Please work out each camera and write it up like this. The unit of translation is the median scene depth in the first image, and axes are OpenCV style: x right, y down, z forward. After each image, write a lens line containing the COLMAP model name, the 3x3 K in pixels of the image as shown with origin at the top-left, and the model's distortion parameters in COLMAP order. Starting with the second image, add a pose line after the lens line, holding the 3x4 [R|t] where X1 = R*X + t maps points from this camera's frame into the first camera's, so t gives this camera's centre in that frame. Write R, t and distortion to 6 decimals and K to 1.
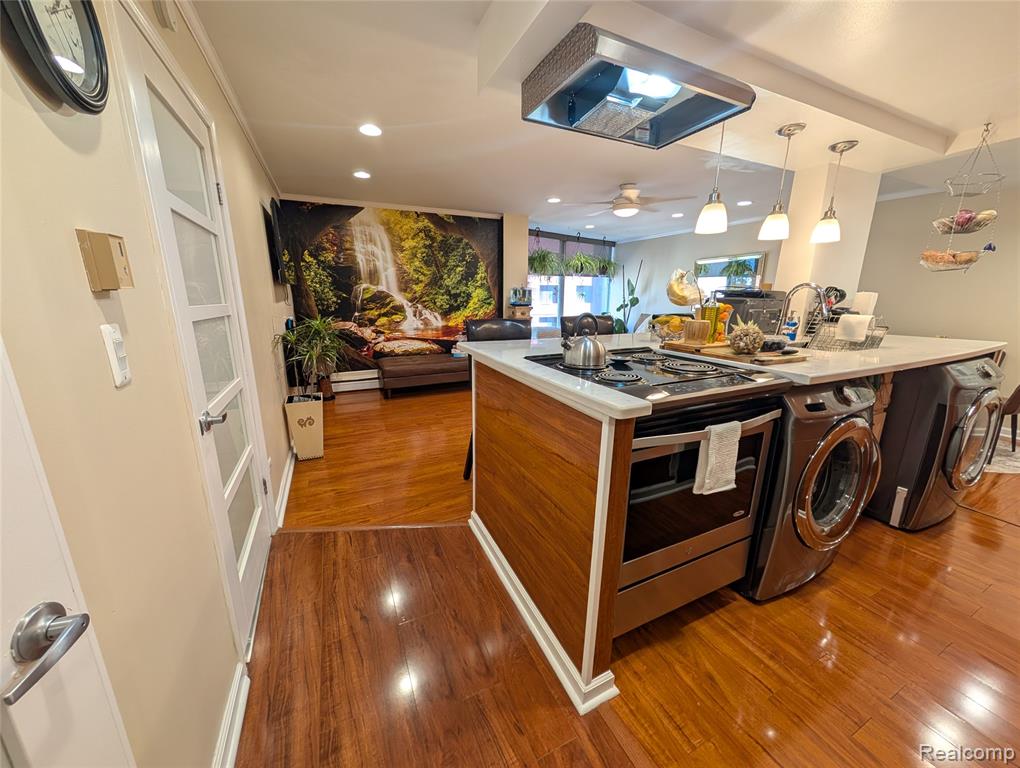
lens RADIAL K [[368.5, 0, 502.7], [0, 368.5, 383.1], [0, 0, 1]] dist [0.002819, 0.000264]
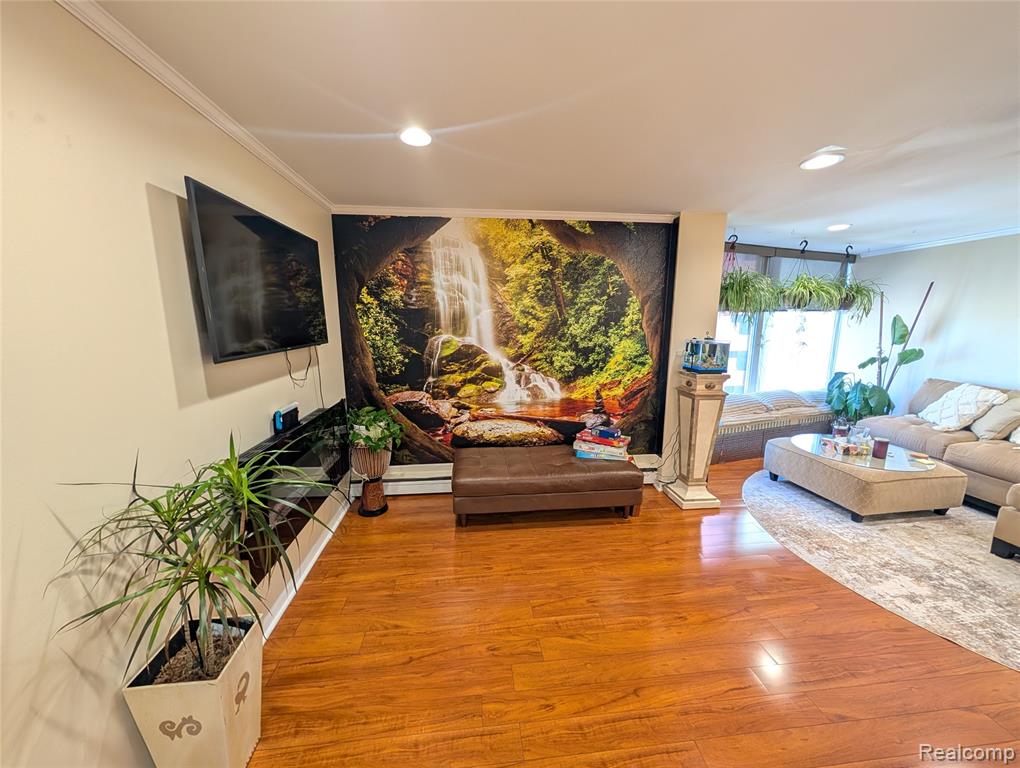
lens RADIAL K [[368.5, 0, 504.3], [0, 368.5, 383.3], [0, 0, 1]] dist [0.002819, 0.000264]
pose [[0.946065, 0.053081, -0.319598, -0.061386], [-0.075239, 0.995513, -0.057379, -0.146439], [0.315119, 0.078330, 0.945814, 0.406209]]
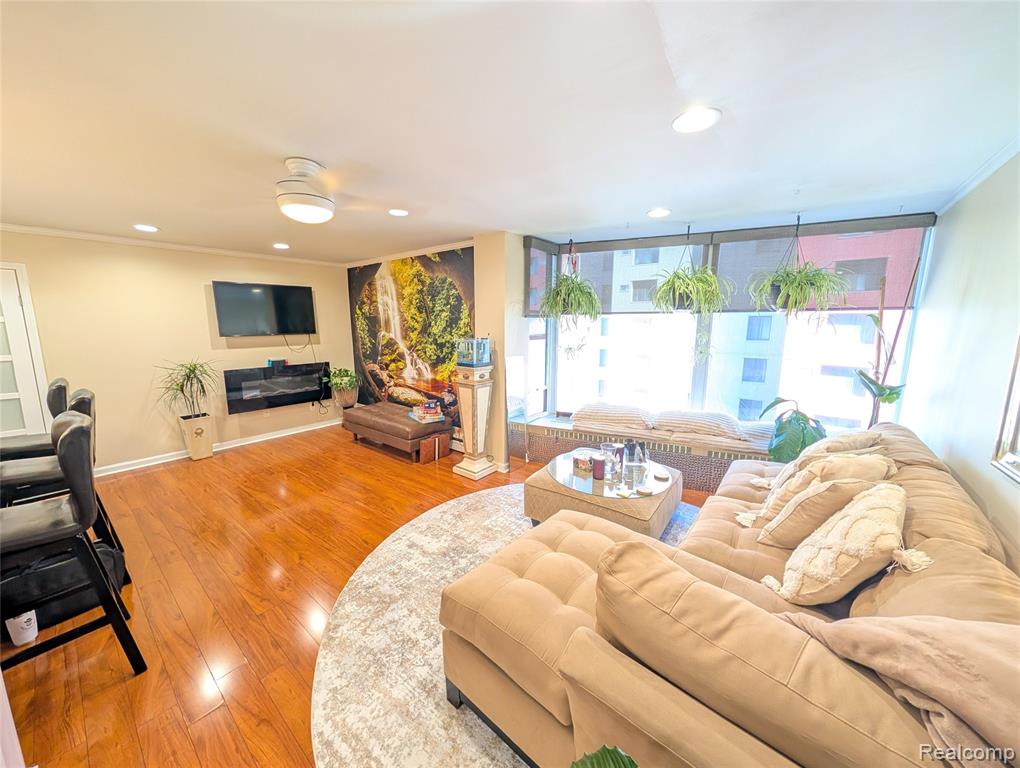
lens RADIAL K [[368.5, 0, 505.3], [0, 368.5, 383.1], [0, 0, 1]] dist [0.002819, 0.000264]
pose [[0.445308, 0.143452, -0.883811, 0.725024], [-0.211288, 0.976042, 0.051965, -0.240444], [0.870091, 0.163598, 0.464949, 0.791690]]
